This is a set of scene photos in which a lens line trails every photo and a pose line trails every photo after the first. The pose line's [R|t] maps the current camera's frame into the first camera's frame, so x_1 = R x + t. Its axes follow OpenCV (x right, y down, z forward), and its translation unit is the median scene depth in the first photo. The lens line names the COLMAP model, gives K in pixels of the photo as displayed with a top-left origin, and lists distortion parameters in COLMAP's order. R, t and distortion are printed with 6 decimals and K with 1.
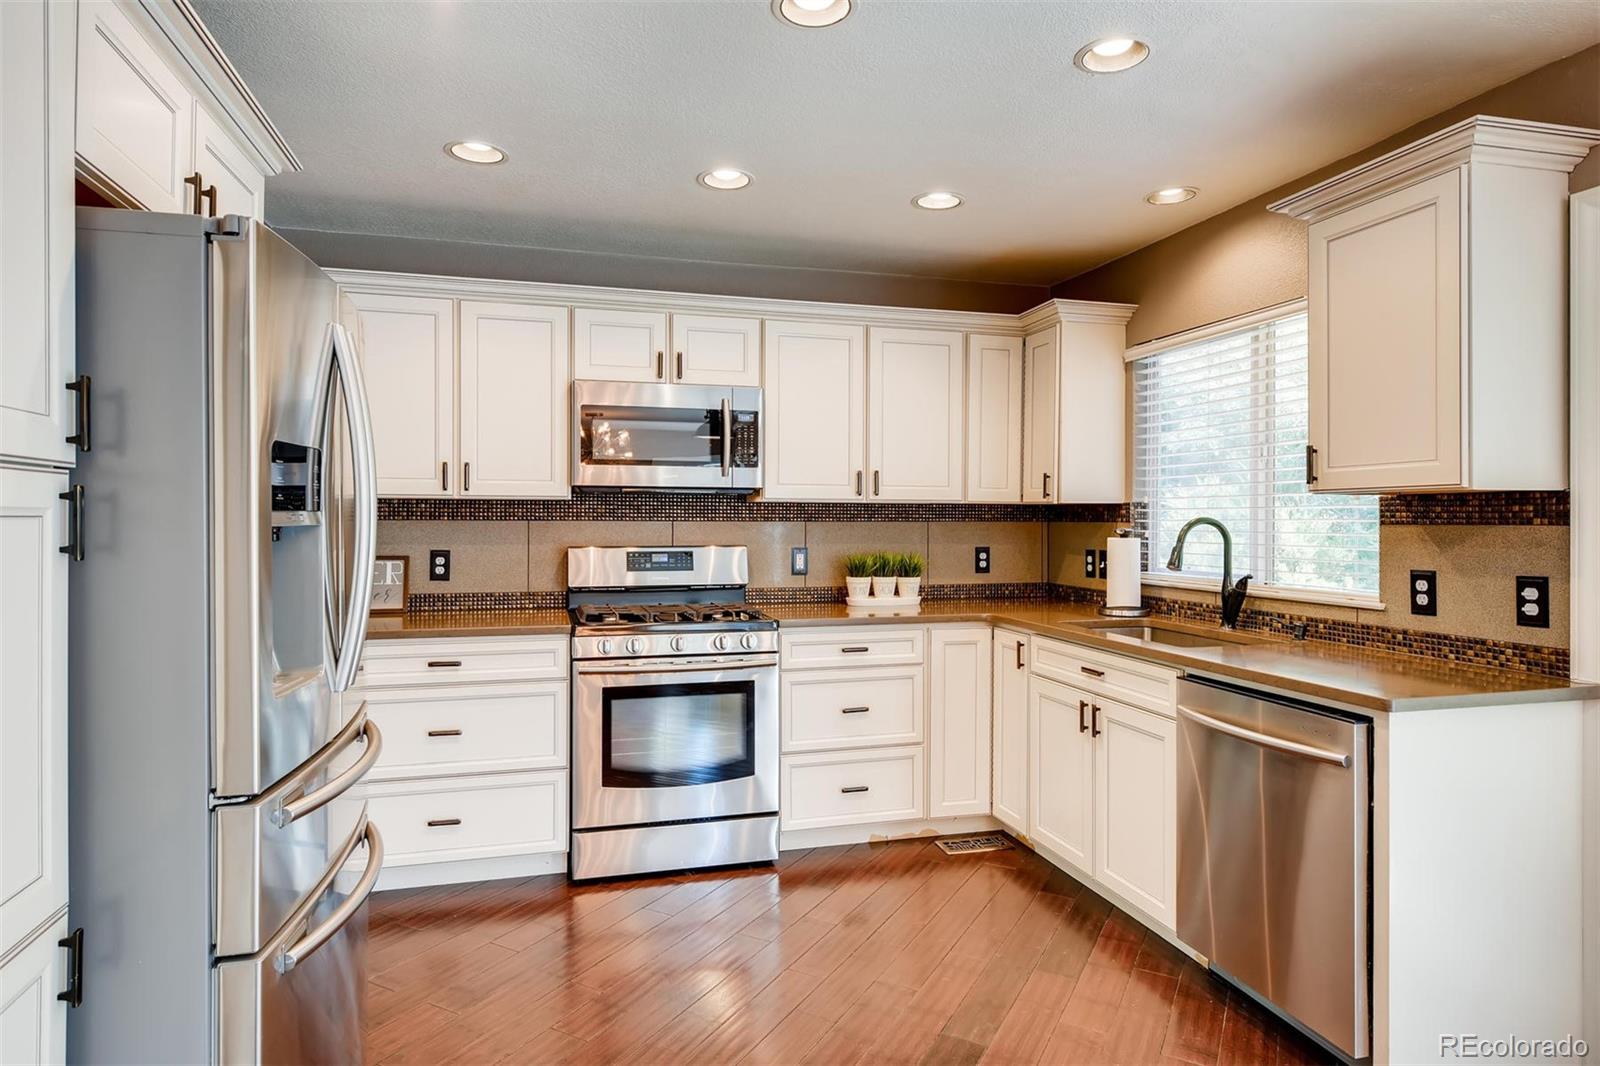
lens RADIAL K [[918.7, 0, 797.6], [0, 918.7, 525.5], [0, 0, 1]] dist [0.025528, 0.000573]
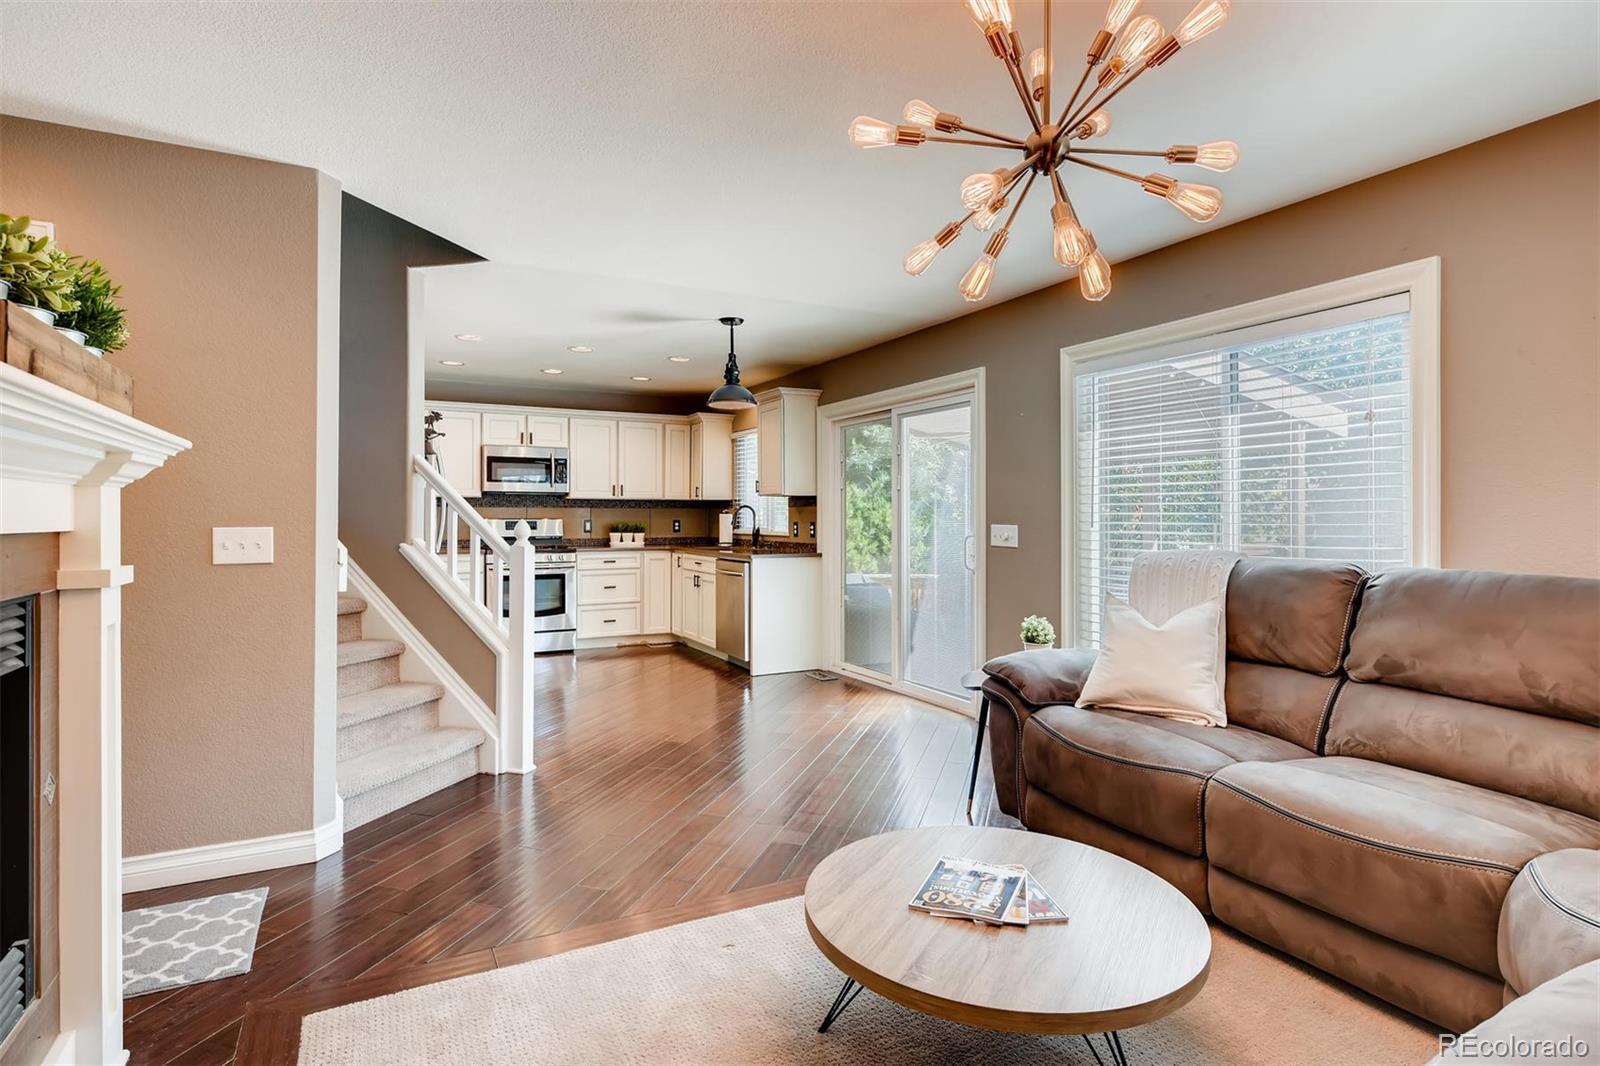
lens RADIAL K [[825.4, 0, 806.9], [0, 825.4, 525.7], [0, 0, 1]] dist [0.000935, 0.000609]
pose [[0.975005, -0.003293, 0.222157, 0.082109], [0.001974, 0.999979, 0.006160, 0.030138], [-0.222173, -0.005568, 0.974991, -1.130073]]
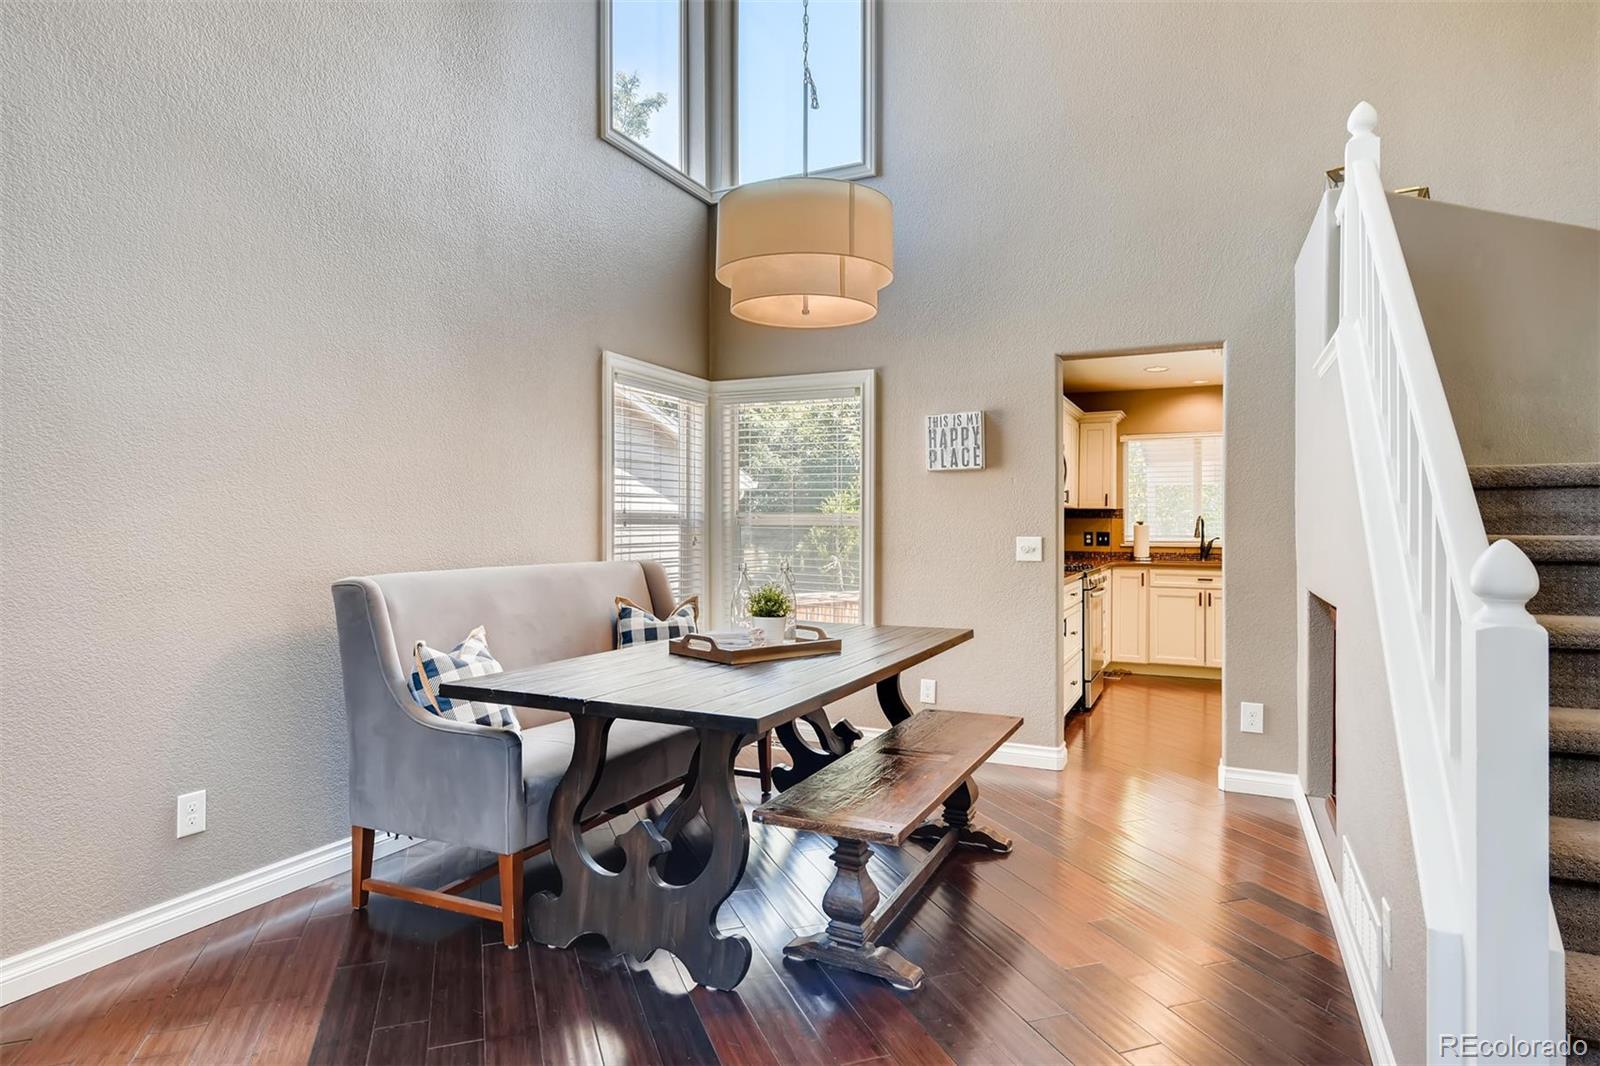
lens RADIAL K [[918.7, 0, 796.3], [0, 918.7, 526.4], [0, 0, 1]] dist [0.025528, 0.000573]
pose [[0.652052, -0.002399, 0.758171, -1.803654], [0.000385, 0.999996, 0.002833, 0.009582], [-0.758175, -0.001556, 0.652050, 0.203000]]
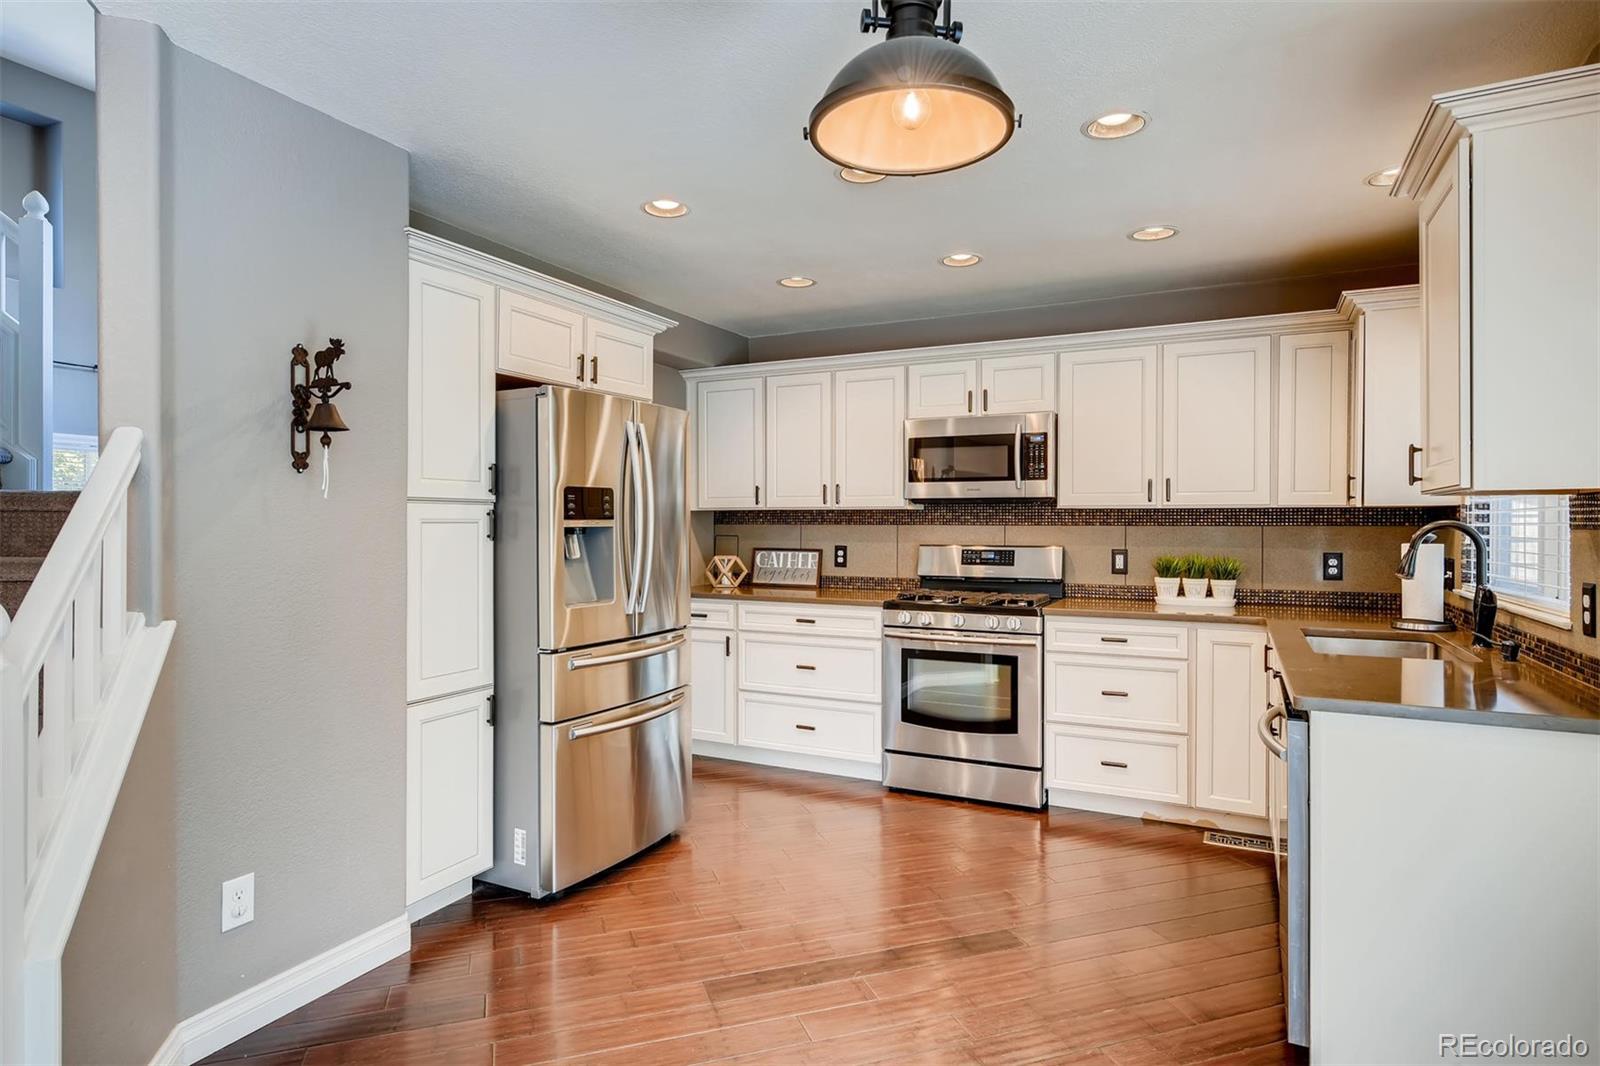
lens RADIAL K [[918.7, 0, 804.0], [0, 918.7, 528.5], [0, 0, 1]] dist [0.025528, 0.000573]
pose [[0.741588, 0.002550, -0.670851, 0.517694], [-0.004230, 0.999991, -0.000875, 0.001957], [0.670842, 0.003487, 0.741592, -0.085467]]
